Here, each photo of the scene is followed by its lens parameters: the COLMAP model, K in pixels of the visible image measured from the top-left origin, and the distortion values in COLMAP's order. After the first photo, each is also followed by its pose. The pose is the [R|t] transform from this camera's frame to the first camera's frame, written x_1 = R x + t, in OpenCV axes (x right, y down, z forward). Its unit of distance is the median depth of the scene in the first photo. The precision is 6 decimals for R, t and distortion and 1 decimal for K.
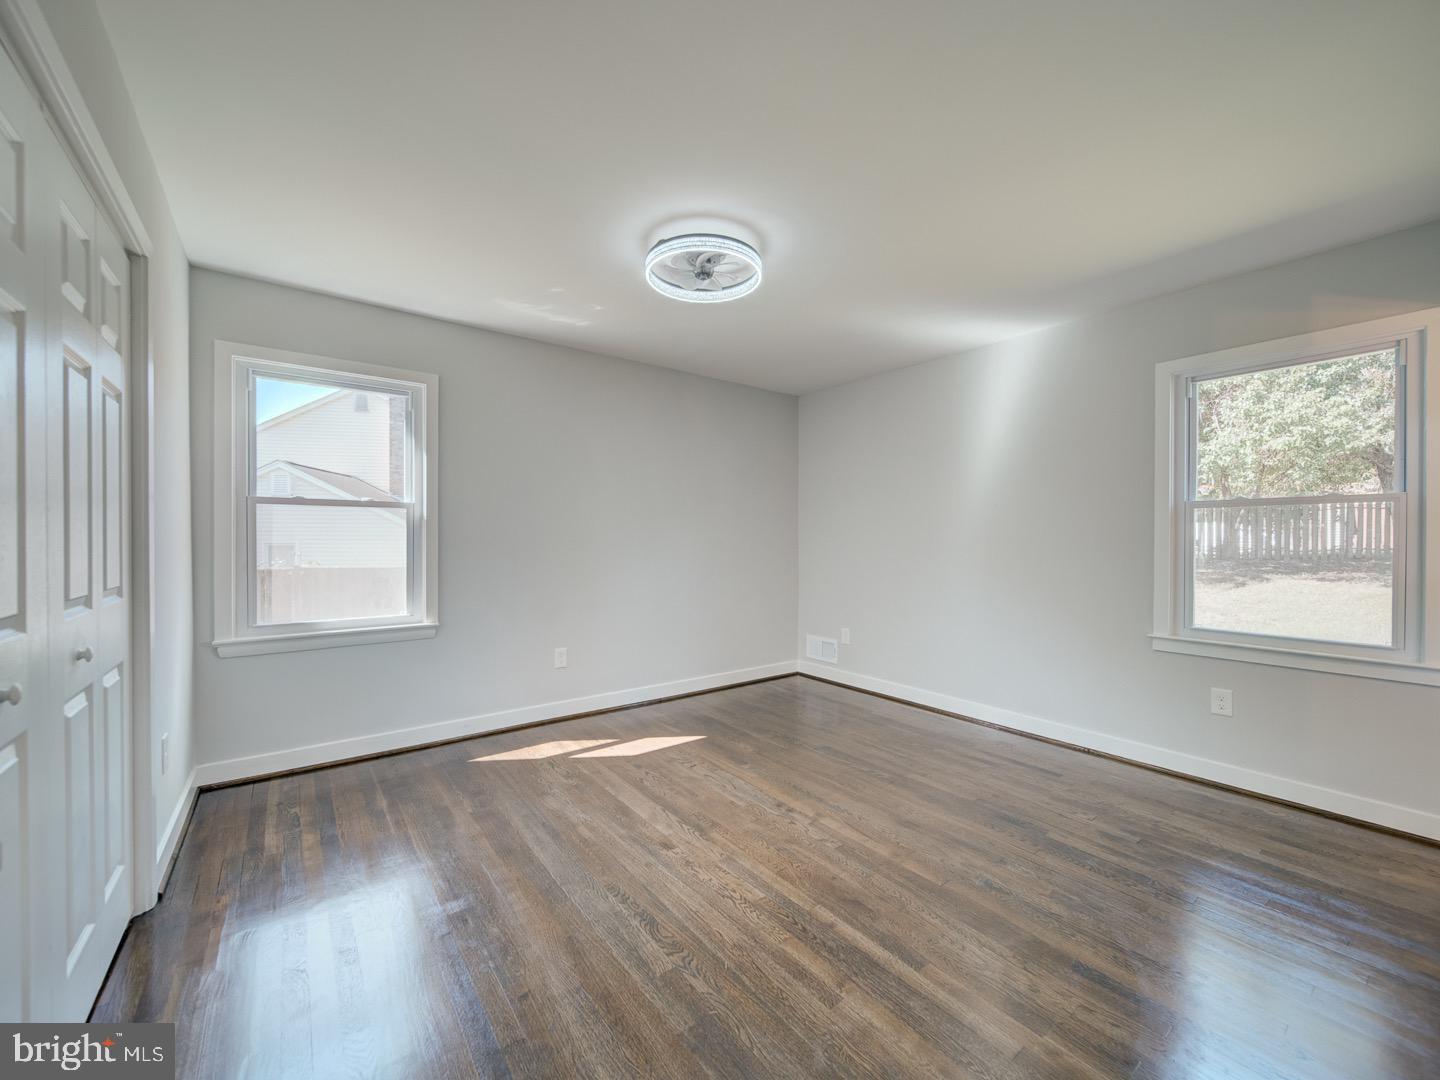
lens RADIAL K [[560.5, 0, 719.9], [0, 560.5, 542.2], [0, 0, 1]] dist [-0.002025, -0.000681]
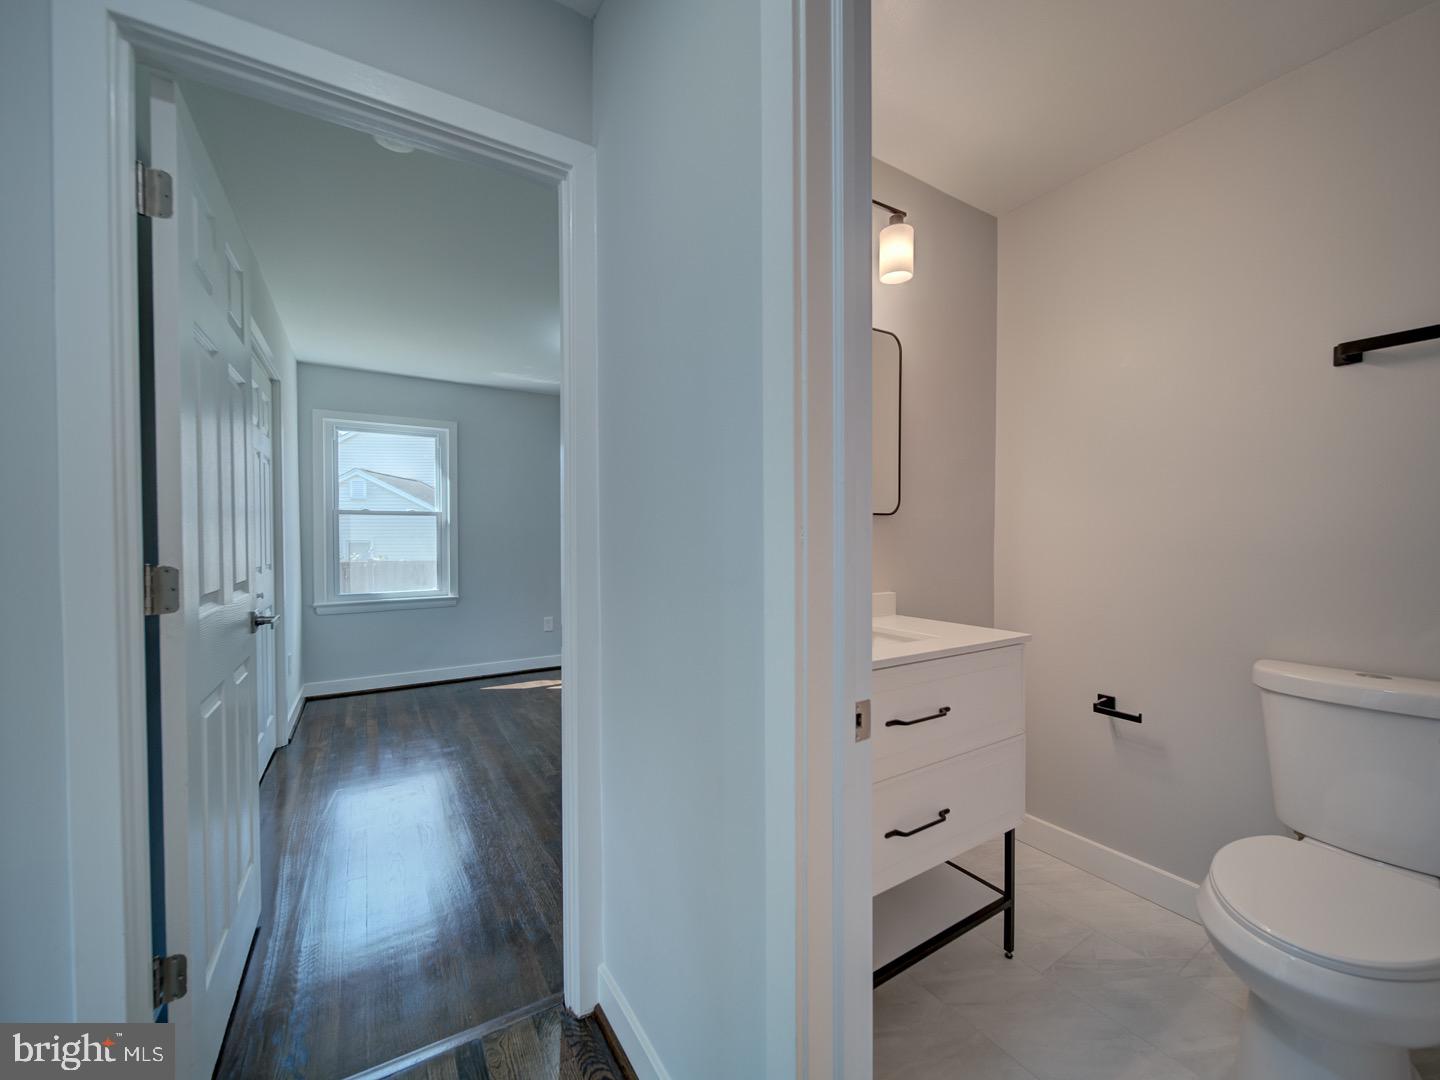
lens RADIAL K [[567.8, 0, 725.1], [0, 567.8, 542.1], [0, 0, 1]] dist [0.000140, -0.000131]
pose [[0.995562, -0.003795, -0.094034, 0.375905], [0.004482, 0.999965, 0.007096, -0.000421], [0.094004, -0.007486, 0.995544, -0.455400]]
